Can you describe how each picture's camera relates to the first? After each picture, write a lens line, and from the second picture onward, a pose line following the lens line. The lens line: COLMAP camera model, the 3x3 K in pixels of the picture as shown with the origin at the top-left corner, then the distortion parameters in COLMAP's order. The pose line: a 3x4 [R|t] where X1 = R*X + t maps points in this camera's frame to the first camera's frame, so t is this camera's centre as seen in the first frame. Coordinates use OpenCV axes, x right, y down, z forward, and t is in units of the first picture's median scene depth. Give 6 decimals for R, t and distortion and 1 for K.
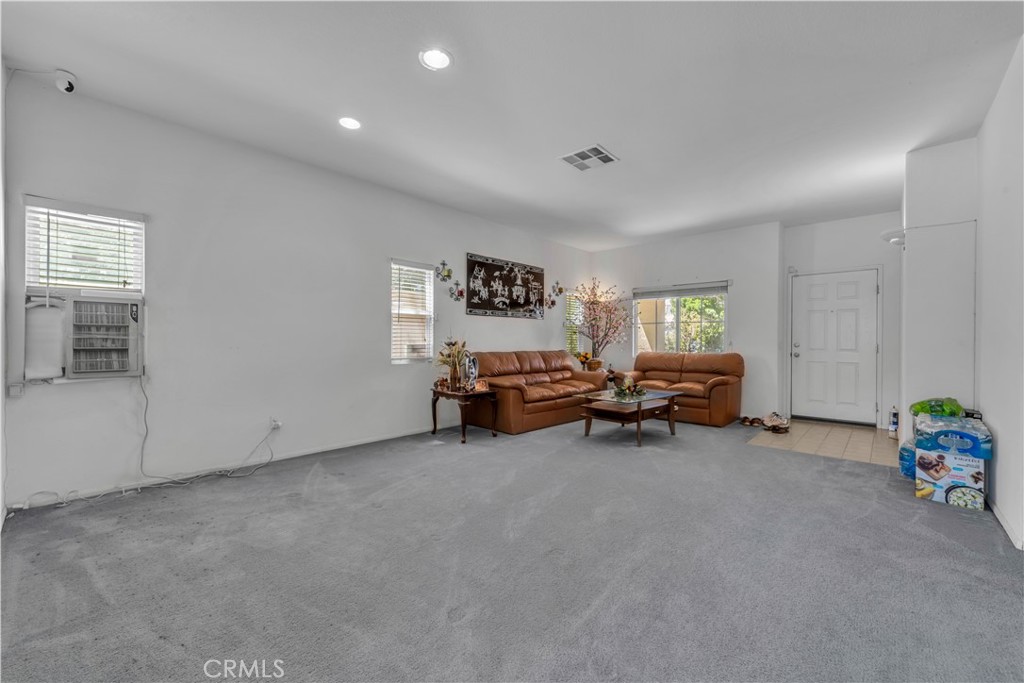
lens RADIAL K [[414.5, 0, 515.1], [0, 414.5, 339.1], [0, 0, 1]] dist [0.002917, 0.000017]
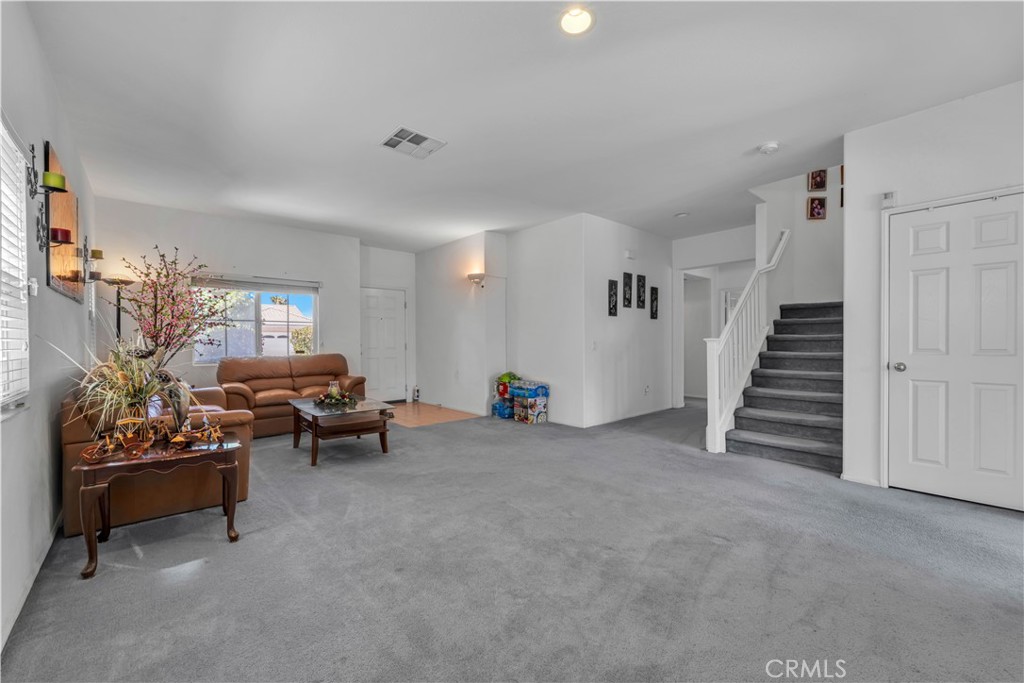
lens RADIAL K [[414.5, 0, 517.3], [0, 414.5, 342.0], [0, 0, 1]] dist [0.002917, 0.000017]
pose [[0.112494, -0.010784, 0.993594, -0.900862], [-0.000430, 0.999940, 0.010901, -0.014728], [-0.993652, -0.001653, 0.112483, 0.829576]]
